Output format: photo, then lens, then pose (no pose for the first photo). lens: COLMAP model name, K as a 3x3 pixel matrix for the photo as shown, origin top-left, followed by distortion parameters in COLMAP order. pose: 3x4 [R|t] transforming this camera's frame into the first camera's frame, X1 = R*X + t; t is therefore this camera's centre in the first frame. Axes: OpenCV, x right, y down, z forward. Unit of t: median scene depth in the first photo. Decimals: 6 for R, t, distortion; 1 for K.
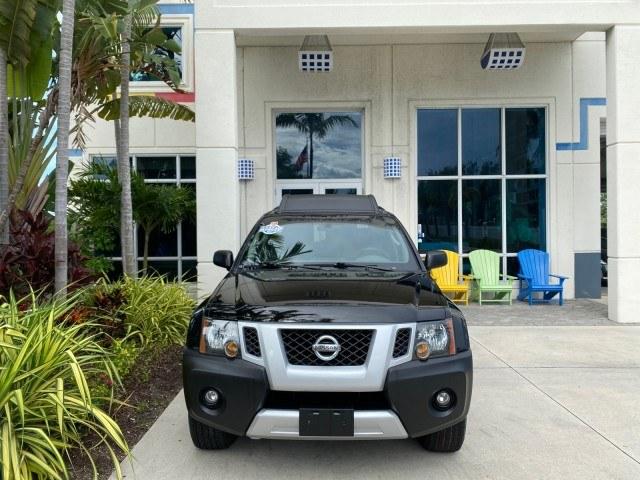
lens RADIAL K [[490.0, 0, 317.2], [0, 490.0, 238.1], [0, 0, 1]] dist [0.029914, -0.035017]
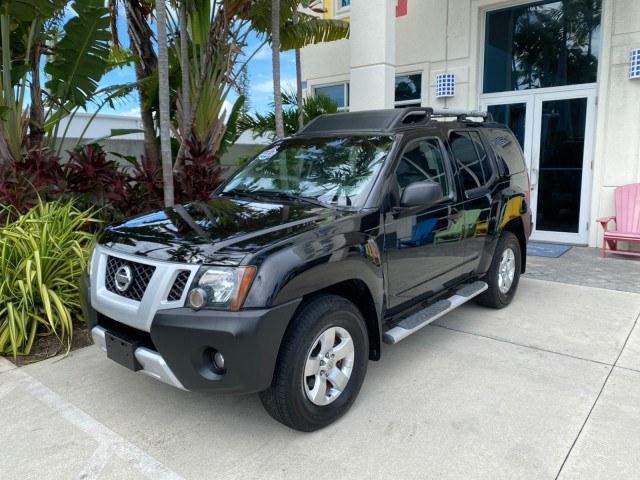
lens RADIAL K [[490.0, 0, 326.1], [0, 490.0, 235.6], [0, 0, 1]] dist [0.029914, -0.035017]
pose [[0.778457, 0.094746, -0.620506, 0.435382], [-0.005152, 0.989474, 0.144621, 0.000776], [0.627677, -0.109385, 0.770751, 0.247182]]
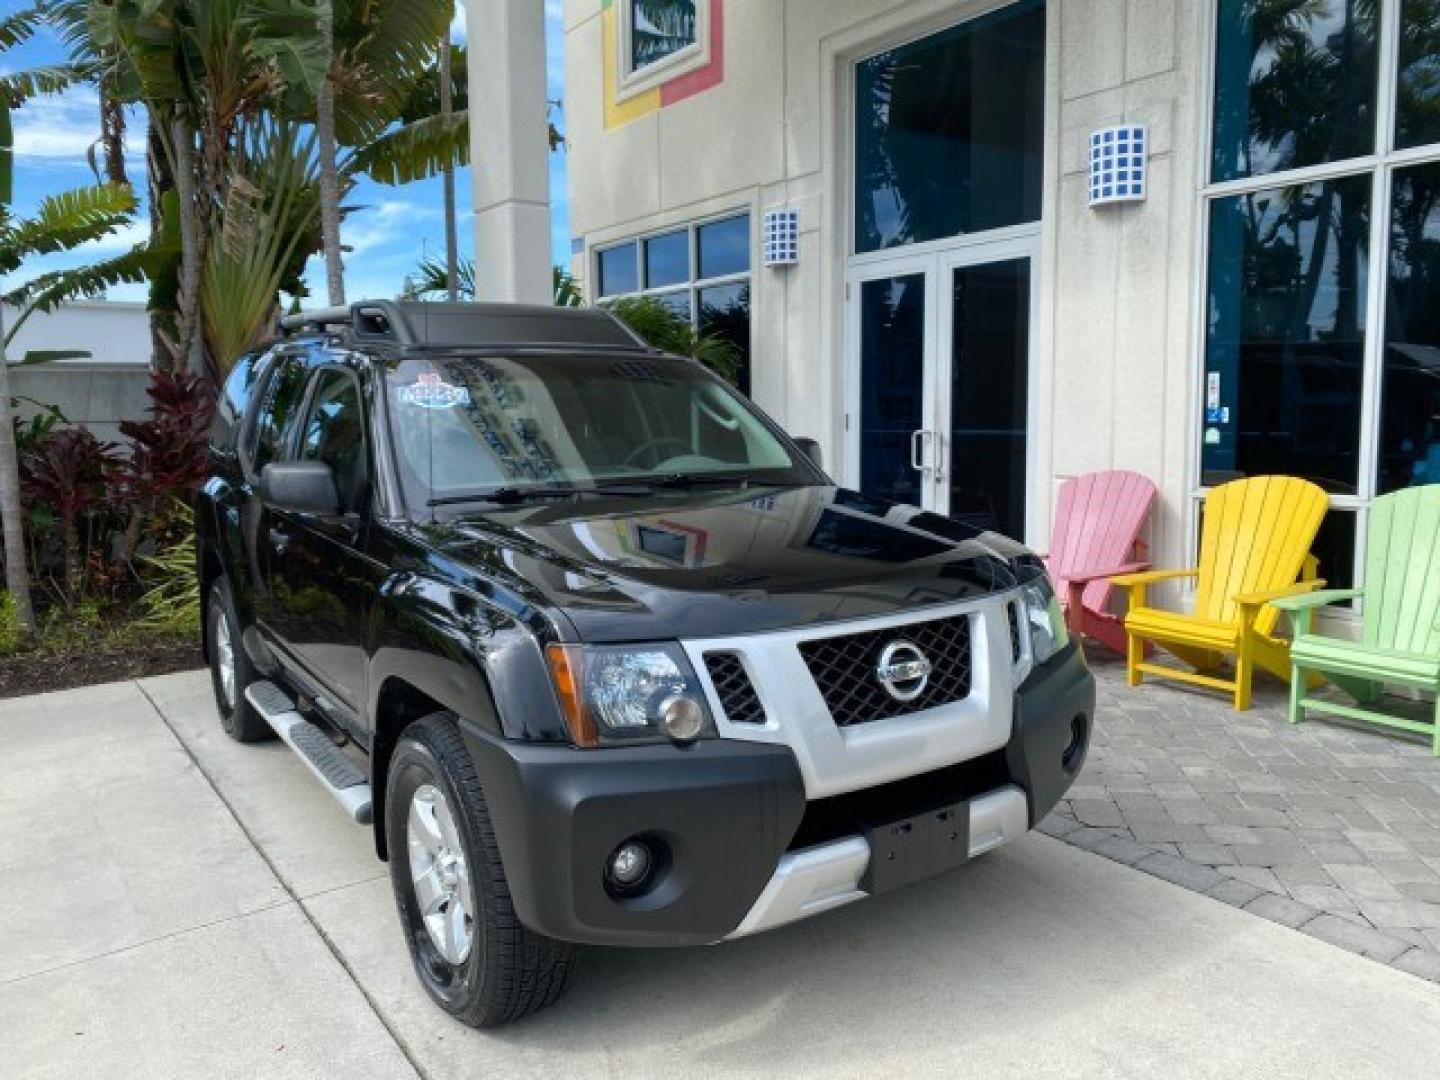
lens RADIAL K [[1102.6, 0, 715.0], [0, 1102.6, 537.0], [0, 0, 1]] dist [0.029914, -0.035017]
pose [[0.814022, -0.089983, 0.573821, -0.295747], [0.037856, 0.994046, 0.102178, 0.007466], [-0.579599, -0.061452, 0.812582, 0.170824]]
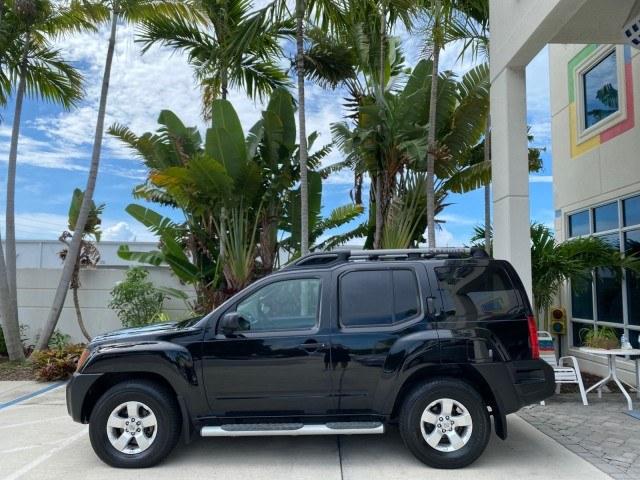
lens RADIAL K [[490.0, 0, 318.1], [0, 490.0, 240.2], [0, 0, 1]] dist [0.029914, -0.035017]
pose [[0.999981, 0.001035, 0.006111, -0.199789], [-0.000275, 0.992409, -0.122982, -0.000512], [-0.006192, 0.122978, 0.992390, 0.188936]]
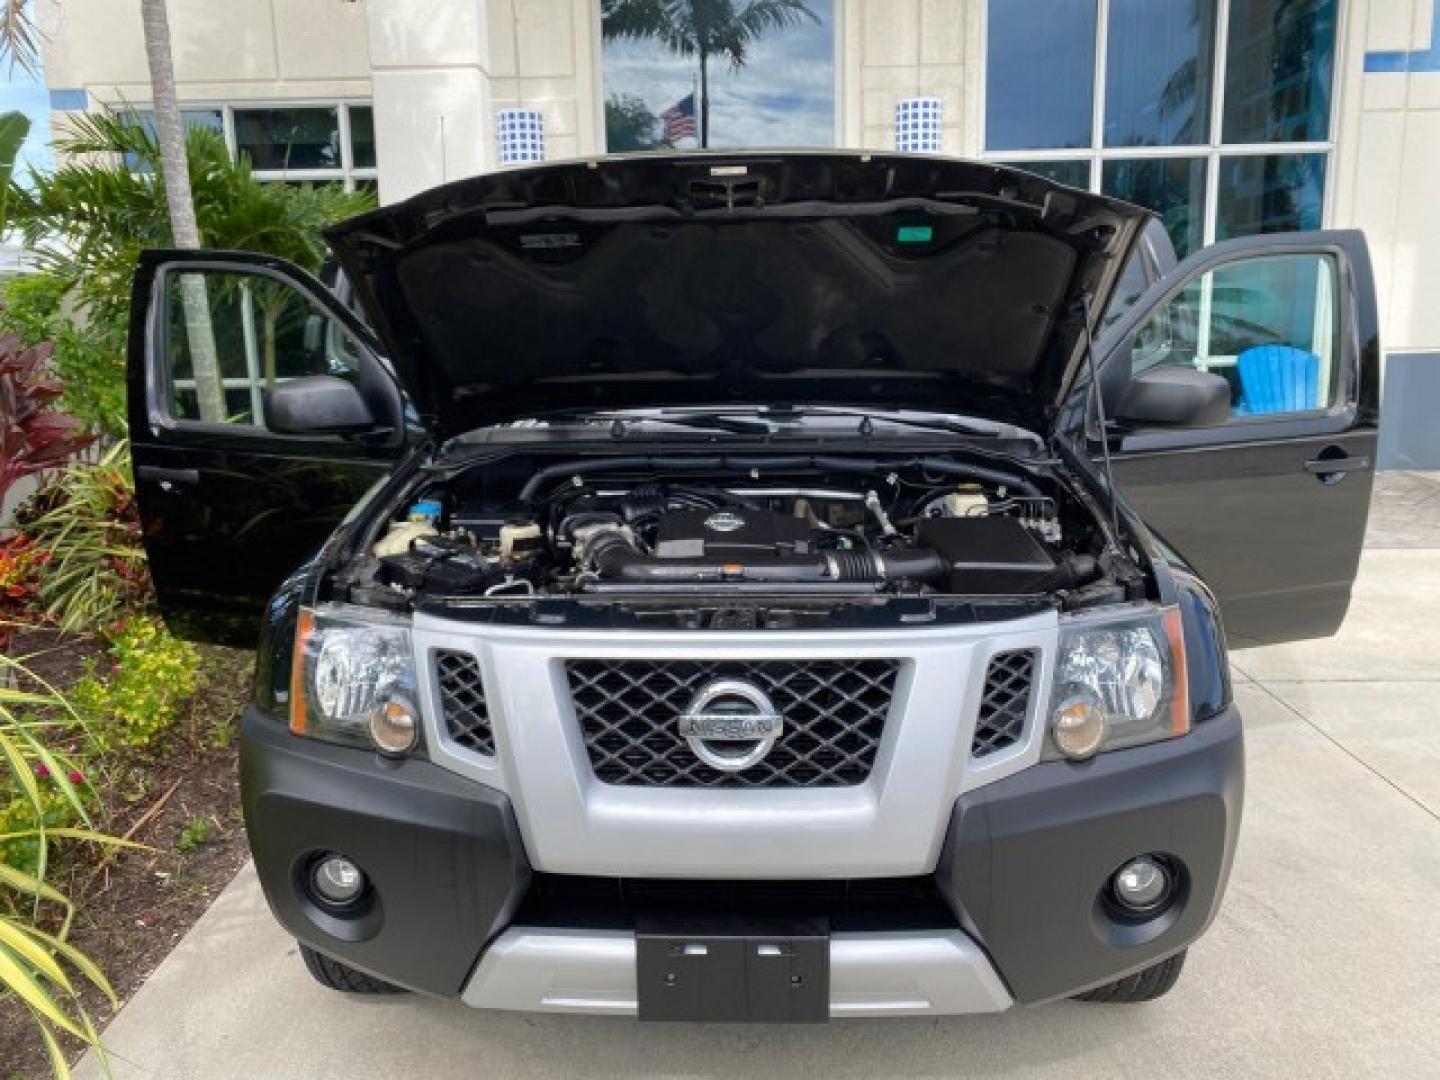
lens RADIAL K [[1102.6, 0, 712.4], [0, 1102.6, 533.9], [0, 0, 1]] dist [0.029914, -0.035017]
pose [[0.999878, -0.010328, -0.011730, 0.008113], [0.012323, 0.982623, 0.185203, 0.001992], [0.009613, -0.185325, 0.982630, 0.197480]]
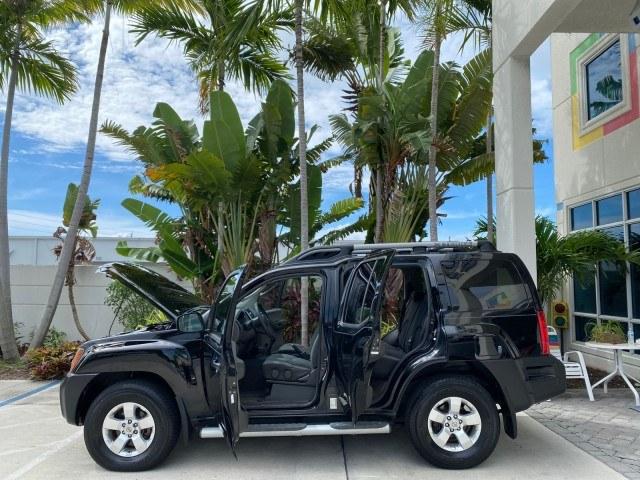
lens RADIAL K [[490.0, 0, 319.3], [0, 490.0, 238.8], [0, 0, 1]] dist [0.029914, -0.035017]
pose [[0.999892, -0.004248, 0.014079, -0.207451], [0.005853, 0.993235, -0.115976, -0.001734], [-0.013491, 0.116046, 0.993152, 0.214940]]
